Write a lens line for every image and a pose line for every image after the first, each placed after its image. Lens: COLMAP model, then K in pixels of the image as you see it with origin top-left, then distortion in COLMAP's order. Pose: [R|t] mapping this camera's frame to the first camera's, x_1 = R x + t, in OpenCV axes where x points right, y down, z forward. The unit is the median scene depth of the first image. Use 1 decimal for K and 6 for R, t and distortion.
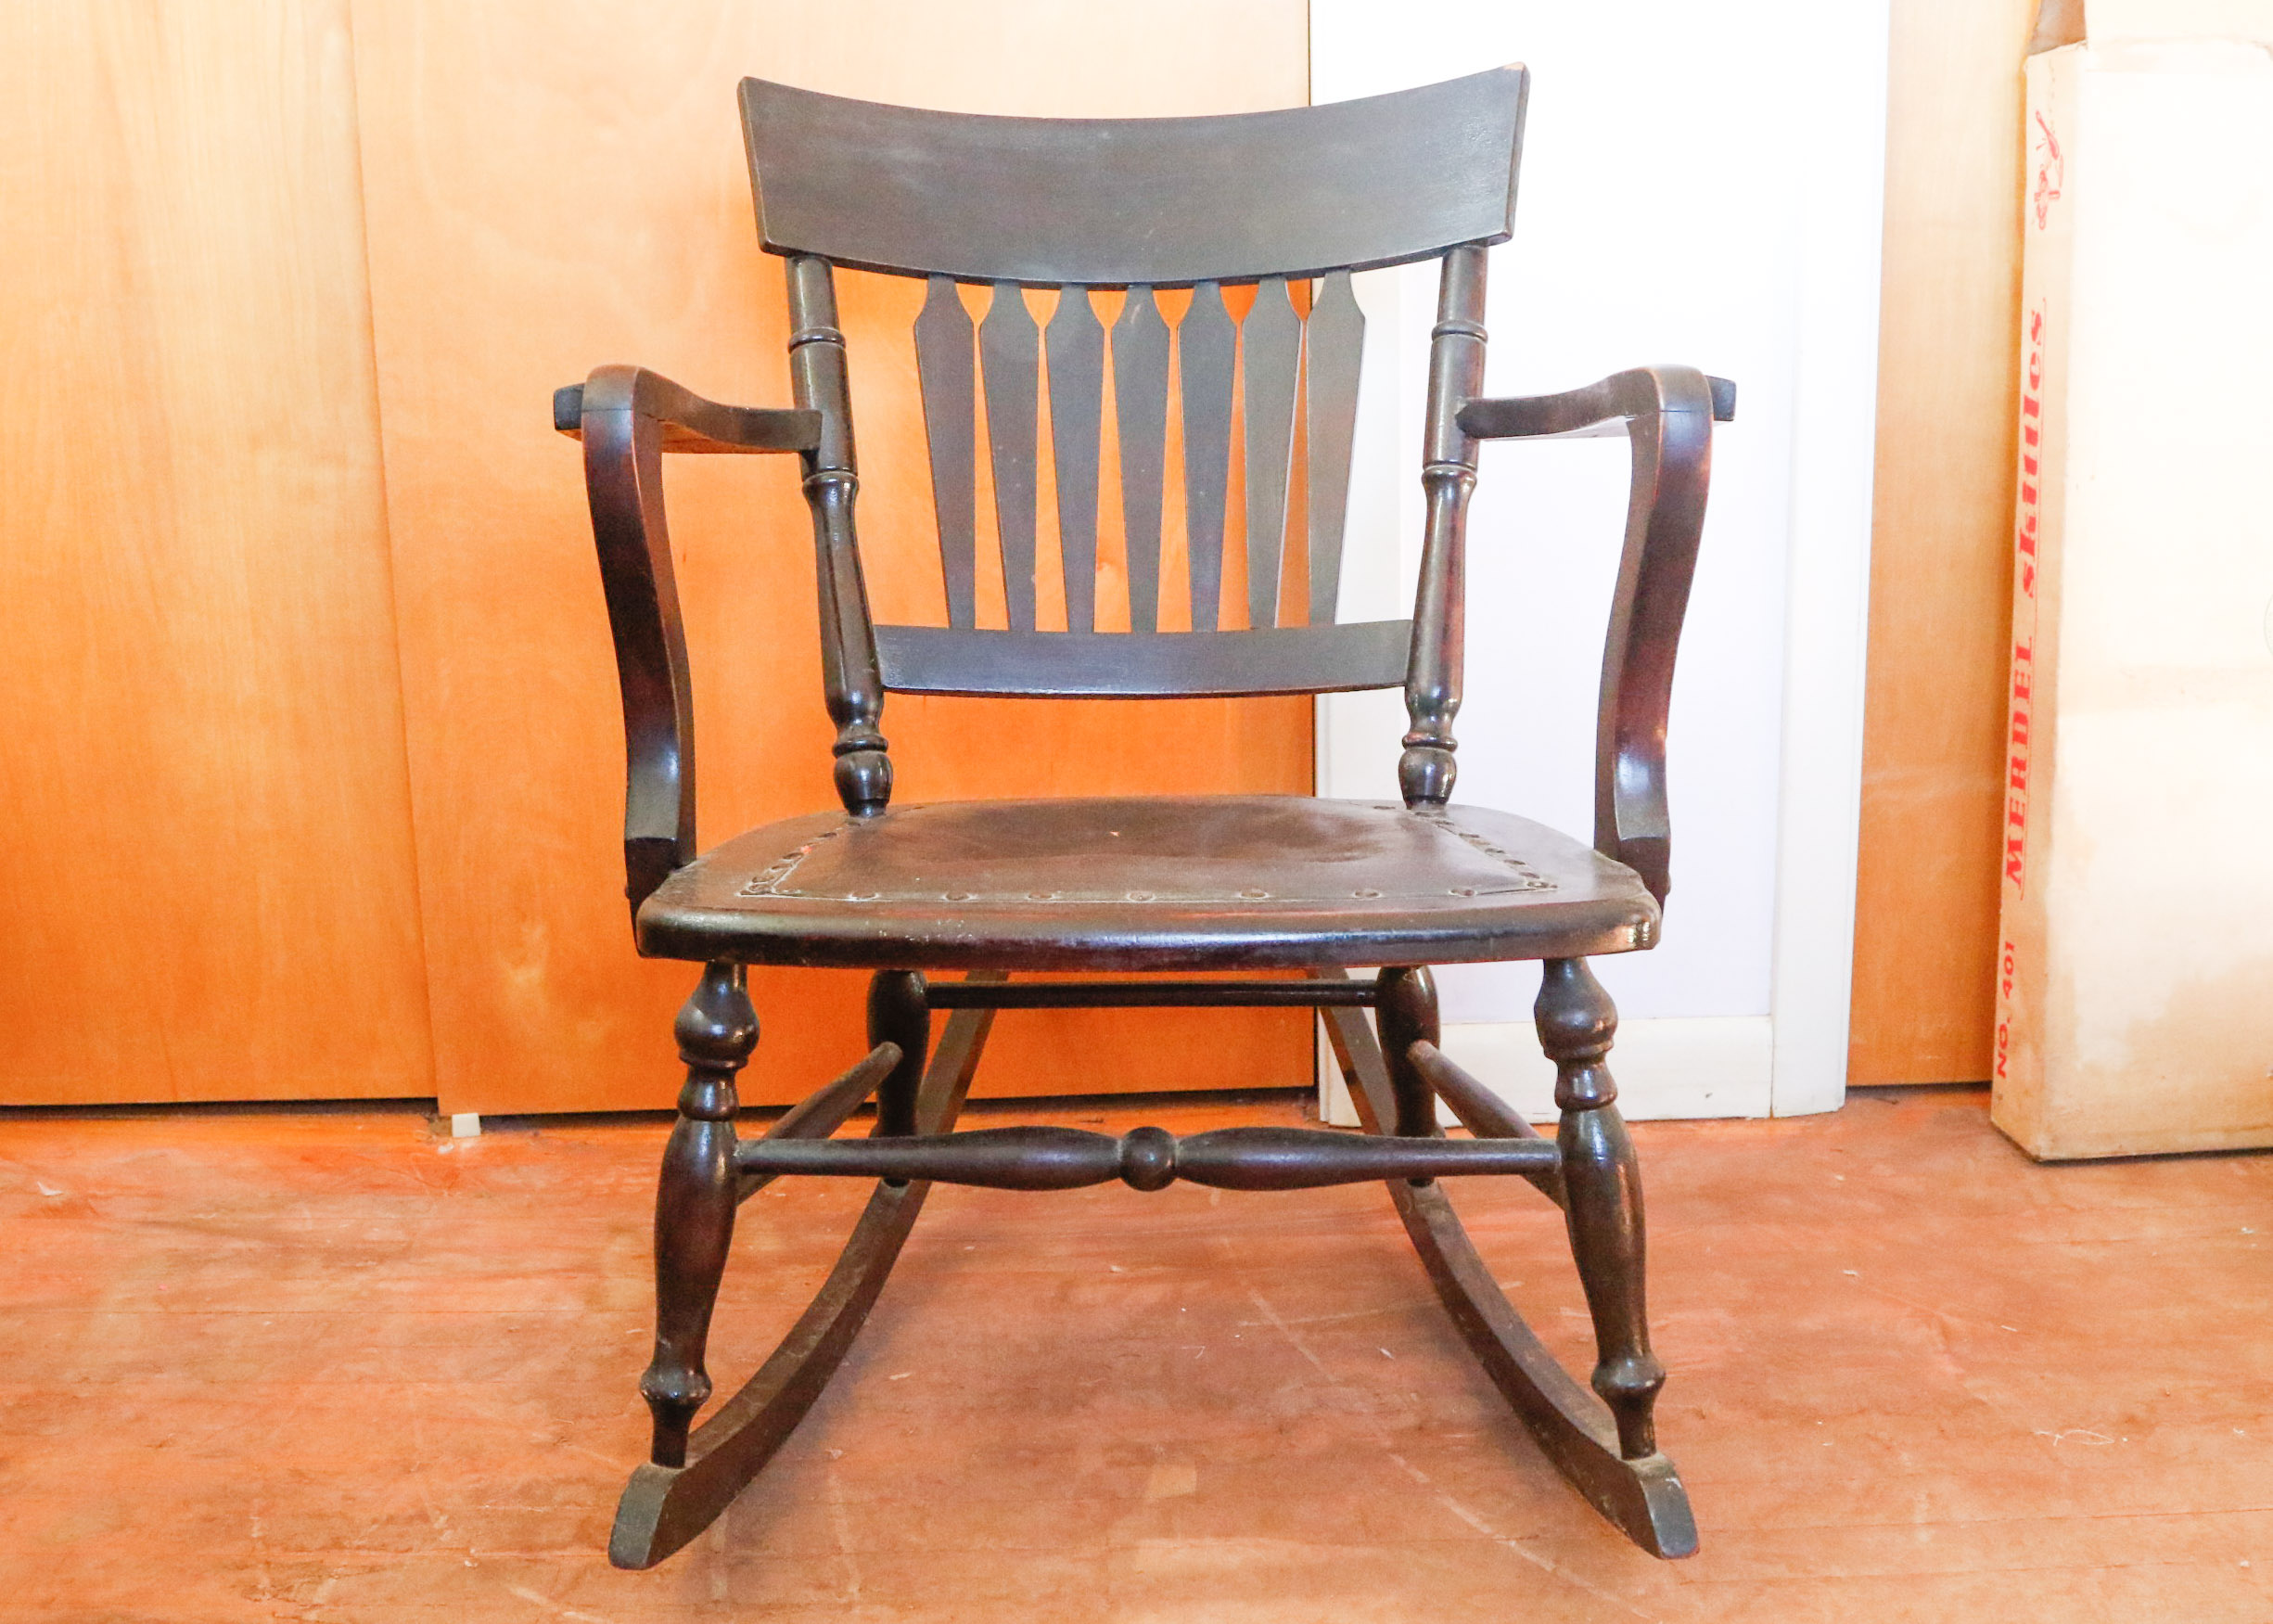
lens RADIAL K [[2804.6, 0, 1168.9], [0, 2804.6, 821.0], [0, 0, 1]] dist [-0.111915, 0.000000]
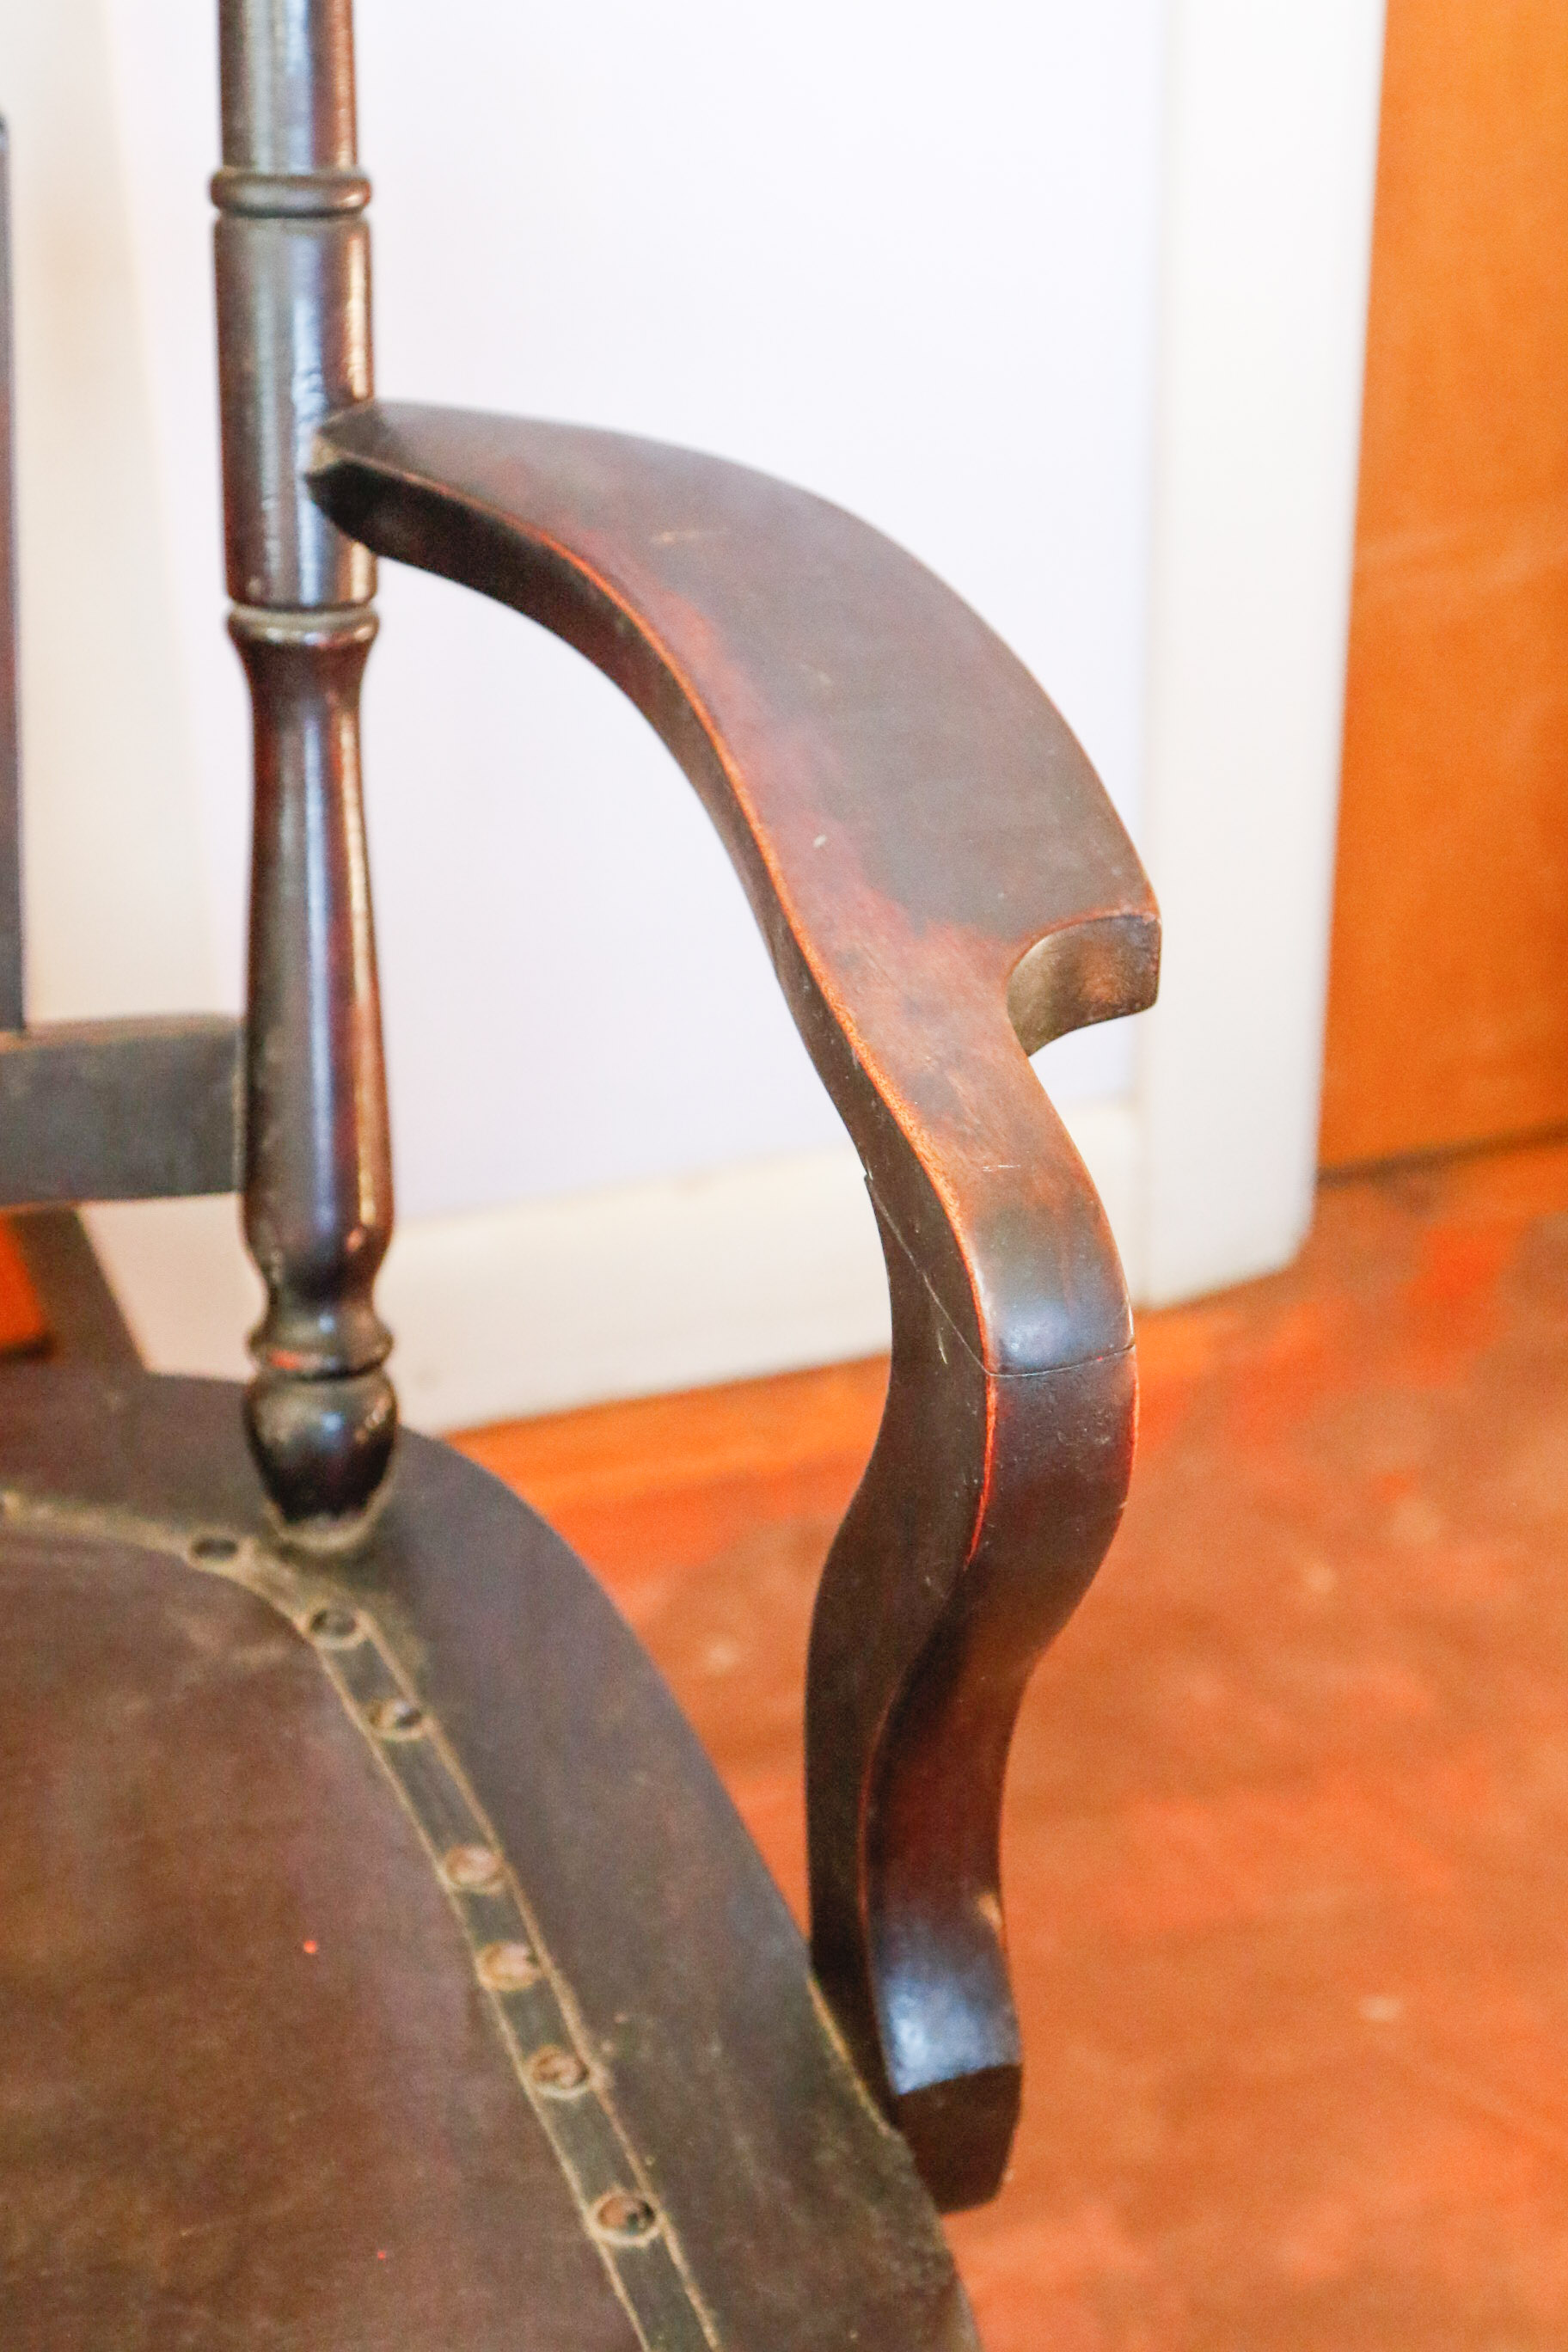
lens RADIAL K [[5824.8, 0, 789.1], [0, 5824.8, 1168.9], [0, 0, 1]] dist [0.183614, 0.000000]
pose [[0.976672, -0.143651, 0.159616, 0.031726], [0.052673, 0.880854, 0.470449, -0.405147], [-0.208179, -0.451067, 0.867871, 0.308519]]
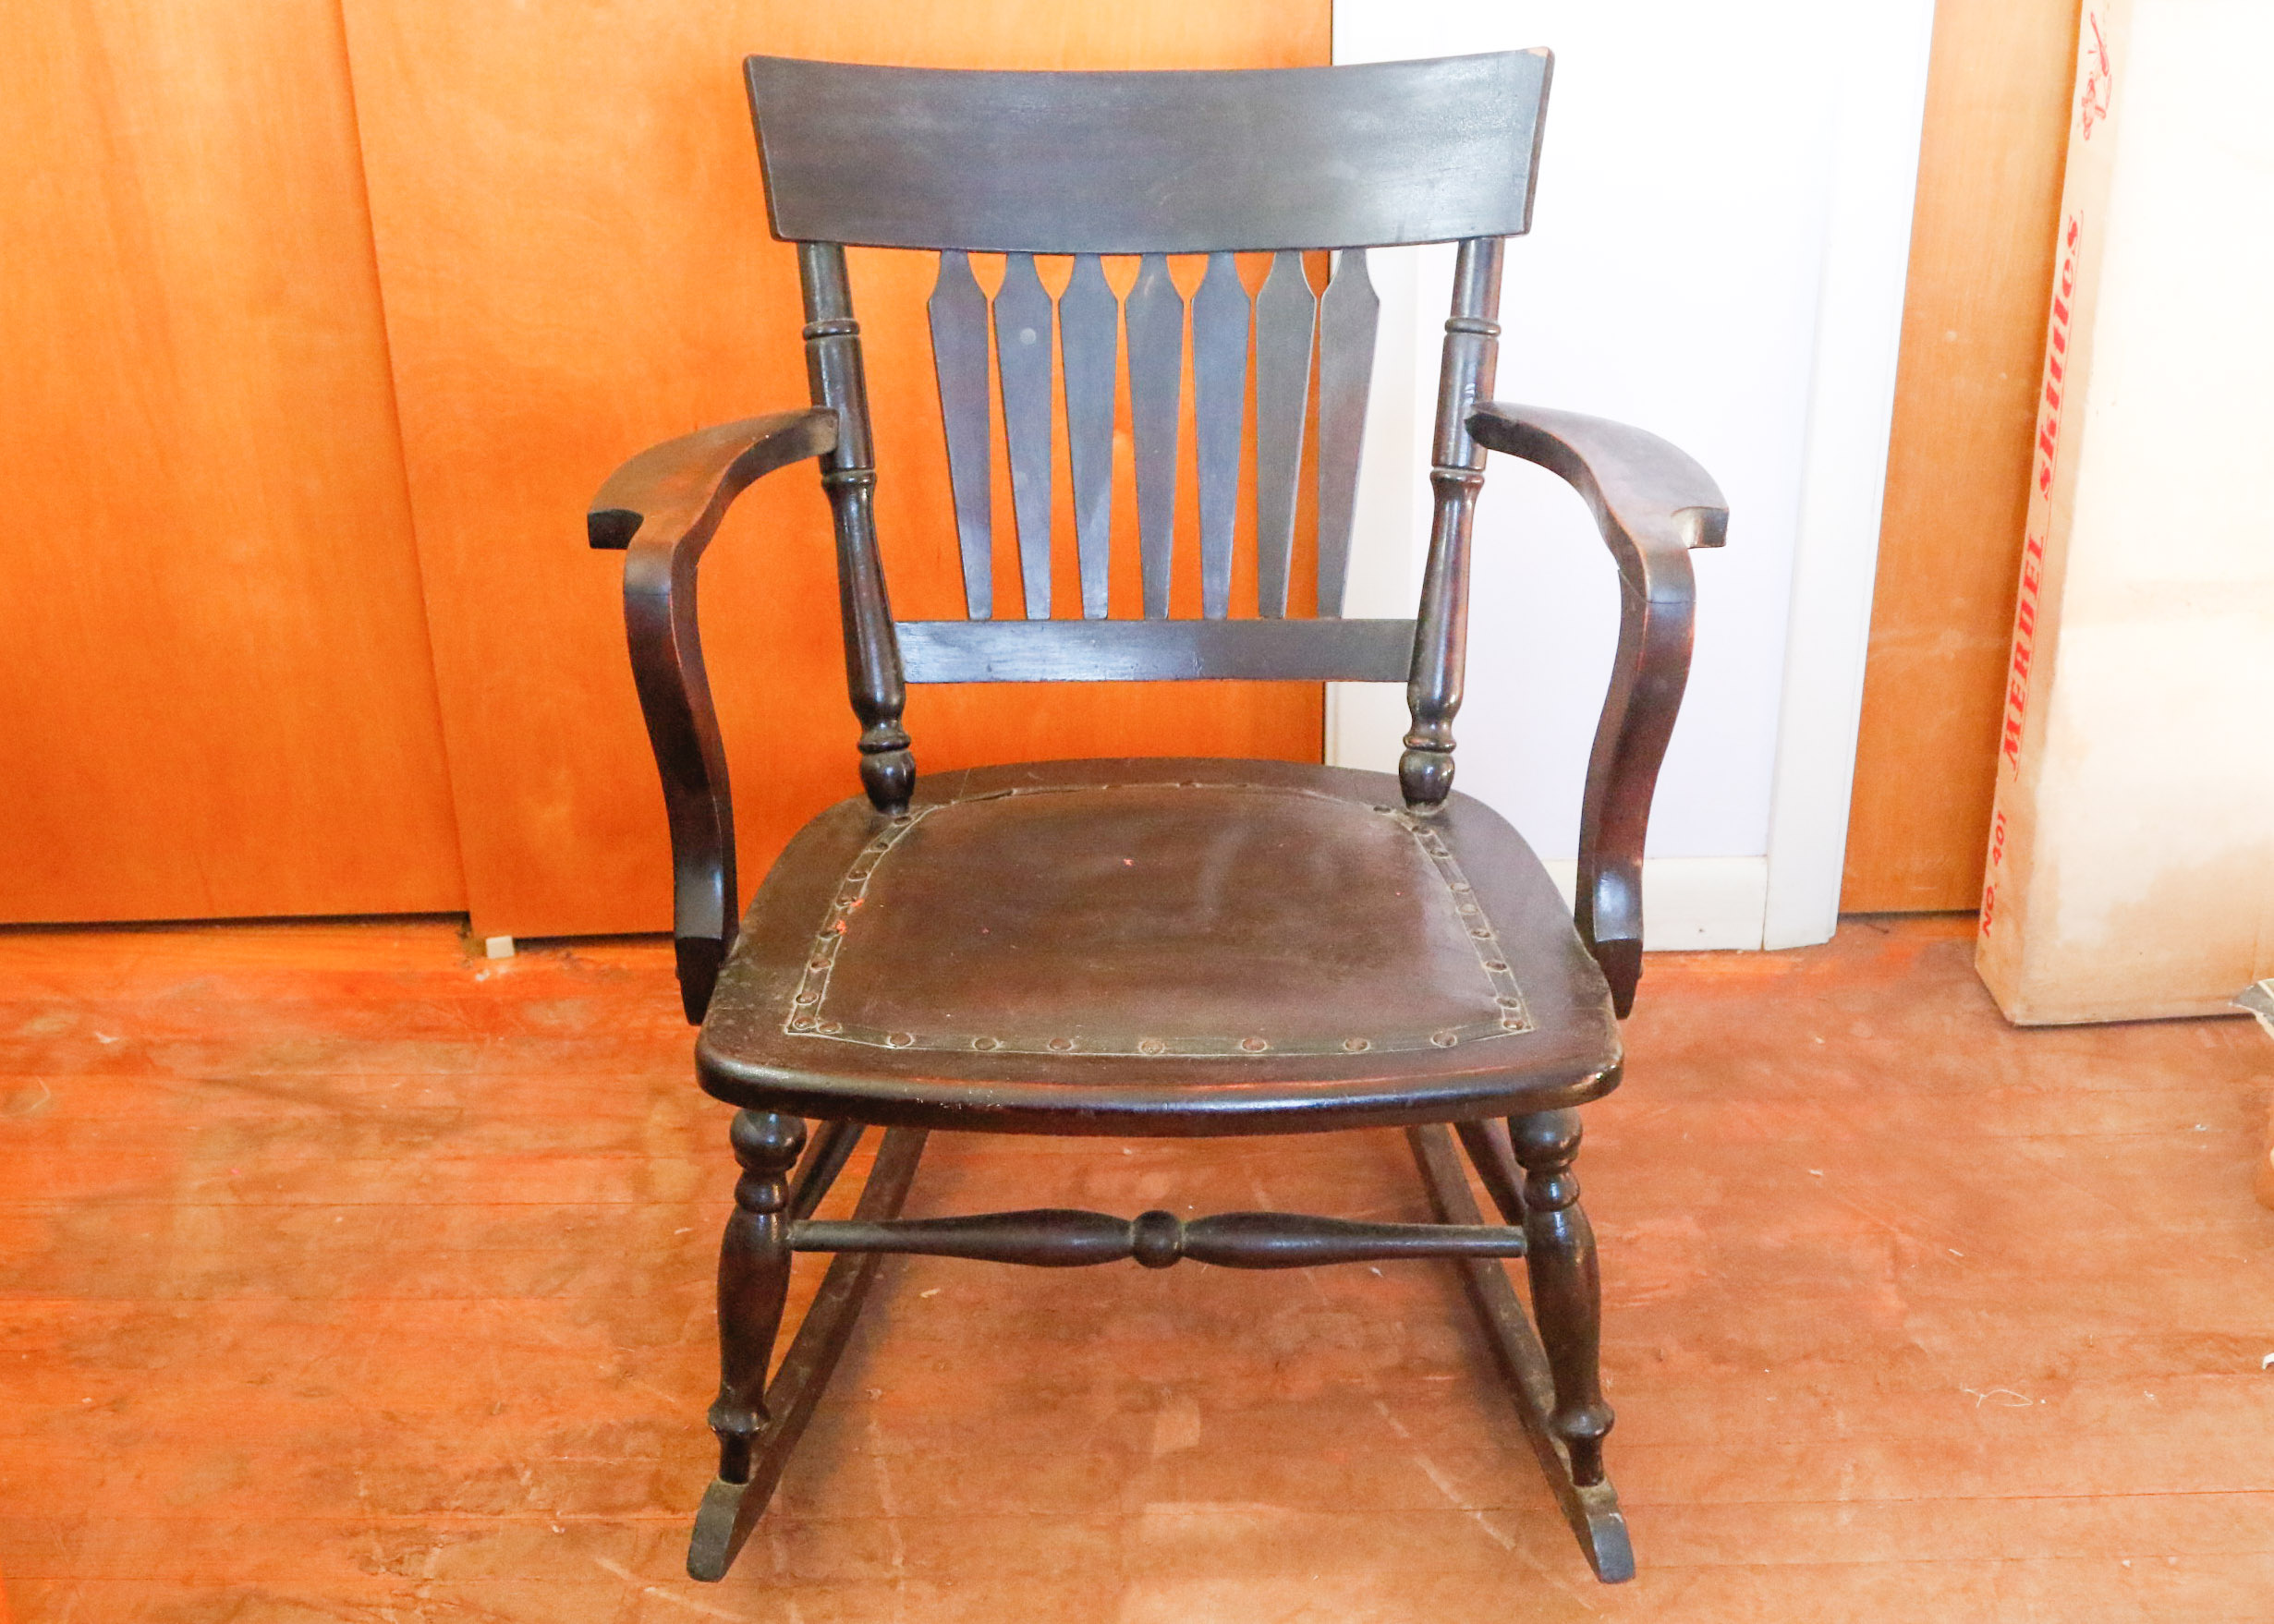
lens RADIAL K [[3126.2, 0, 1150.4], [0, 3126.2, 829.2], [0, 0, 1]] dist [-0.081153, 0.000000]
pose [[0.999926, 0.006703, -0.010134, 0.001033], [-0.003728, 0.963090, 0.269153, -0.302099], [0.011565, -0.269095, 0.963044, -0.126096]]
